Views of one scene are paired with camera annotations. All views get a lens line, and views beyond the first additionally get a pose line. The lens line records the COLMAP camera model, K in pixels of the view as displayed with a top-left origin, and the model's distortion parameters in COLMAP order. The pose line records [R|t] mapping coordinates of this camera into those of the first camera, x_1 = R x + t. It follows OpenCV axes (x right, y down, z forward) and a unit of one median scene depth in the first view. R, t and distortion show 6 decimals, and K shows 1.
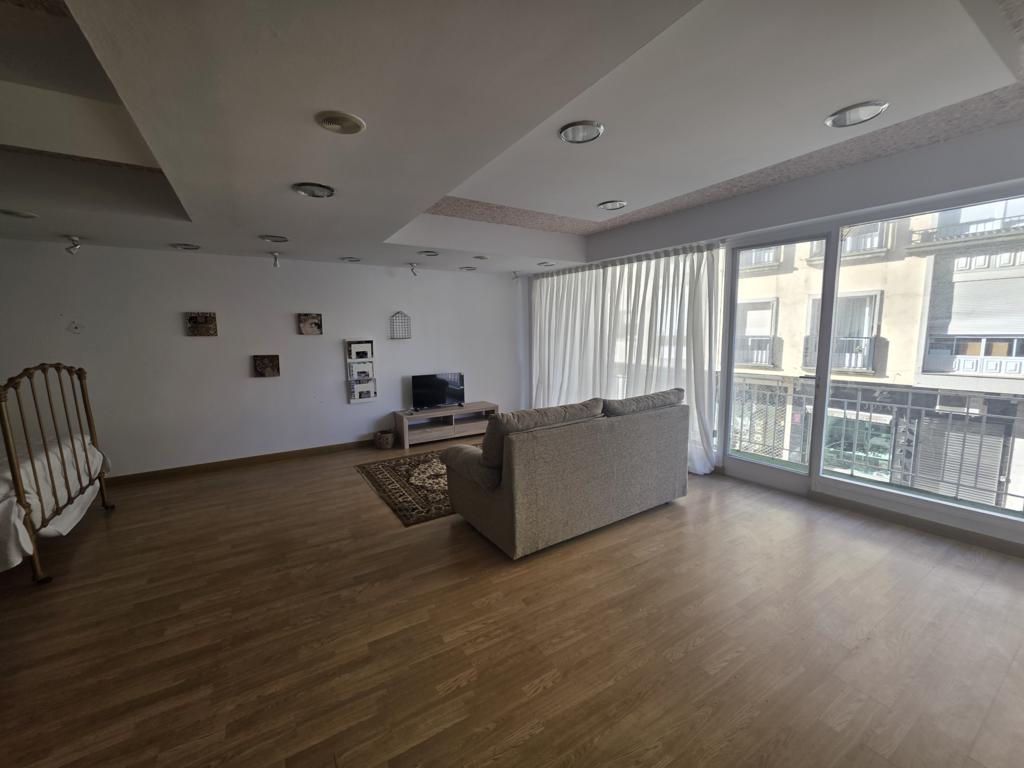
lens RADIAL K [[408.6, 0, 513.6], [0, 408.6, 381.8], [0, 0, 1]] dist [-0.003464, 0.001090]
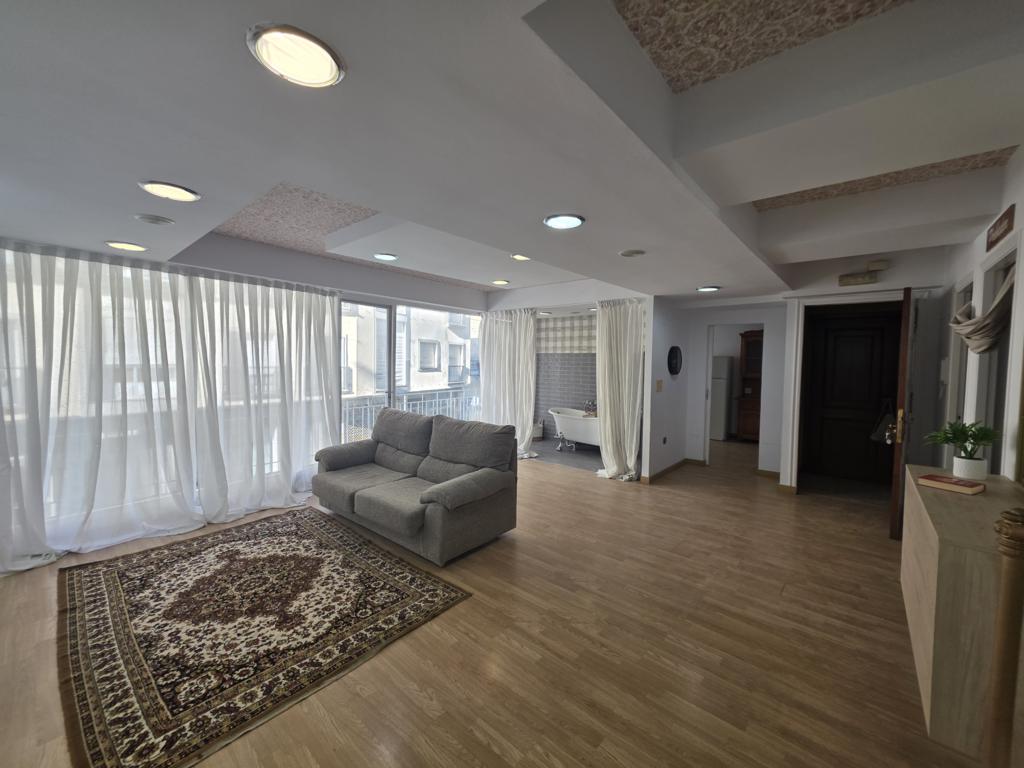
lens RADIAL K [[408.6, 0, 515.1], [0, 408.6, 382.7], [0, 0, 1]] dist [-0.003464, 0.001090]
pose [[-0.301858, -0.042691, 0.952397, -0.869219], [0.108448, 0.990975, 0.078792, -0.108781], [-0.947165, 0.127070, -0.294504, 0.900379]]
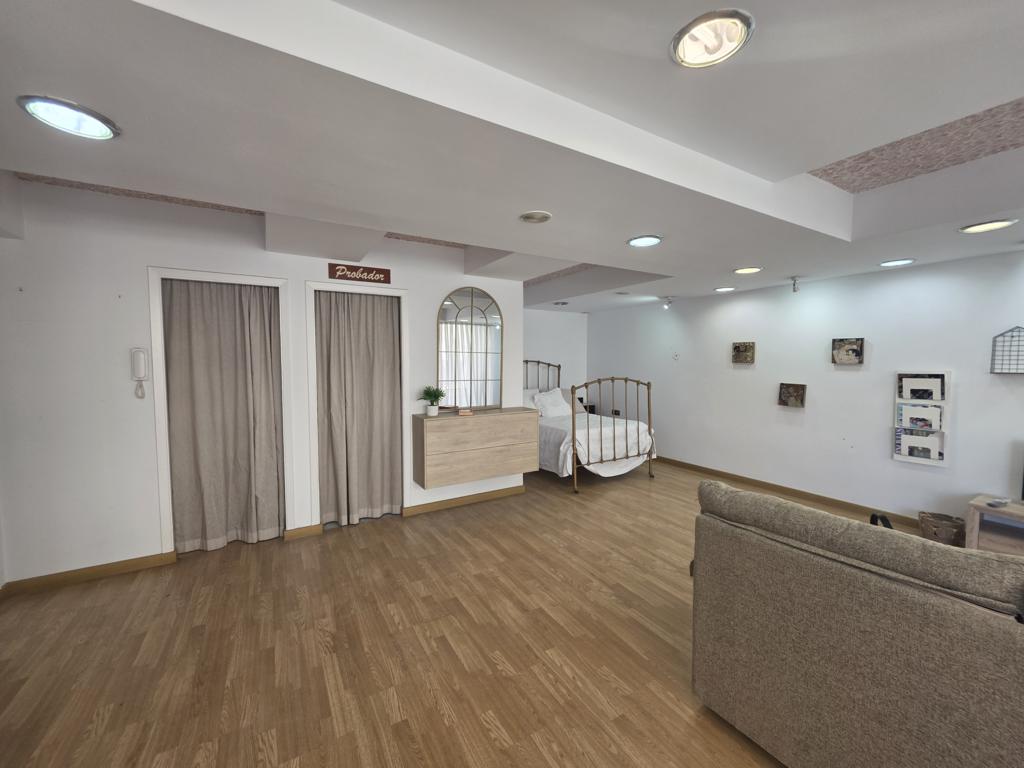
lens RADIAL K [[408.6, 0, 510.8], [0, 408.6, 383.3], [0, 0, 1]] dist [-0.003464, 0.001090]
pose [[-0.022442, 0.070025, -0.997293, 0.439313], [-0.122723, 0.989807, 0.072261, -0.065640], [0.992187, 0.124013, -0.013620, 0.426736]]
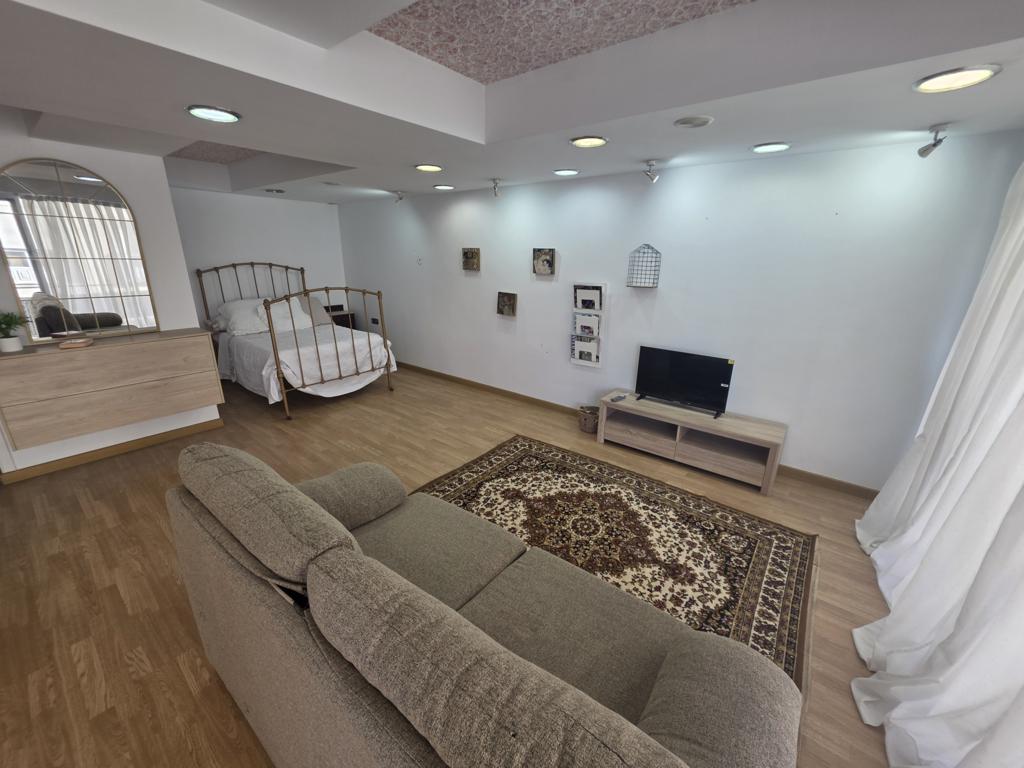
lens RADIAL K [[408.6, 0, 517.2], [0, 408.6, 383.4], [0, 0, 1]] dist [-0.003464, 0.001090]
pose [[0.338702, 0.302713, -0.890868, 0.410283], [-0.135284, 0.952662, 0.272276, -0.154528], [0.931117, 0.028300, 0.363621, 0.807176]]
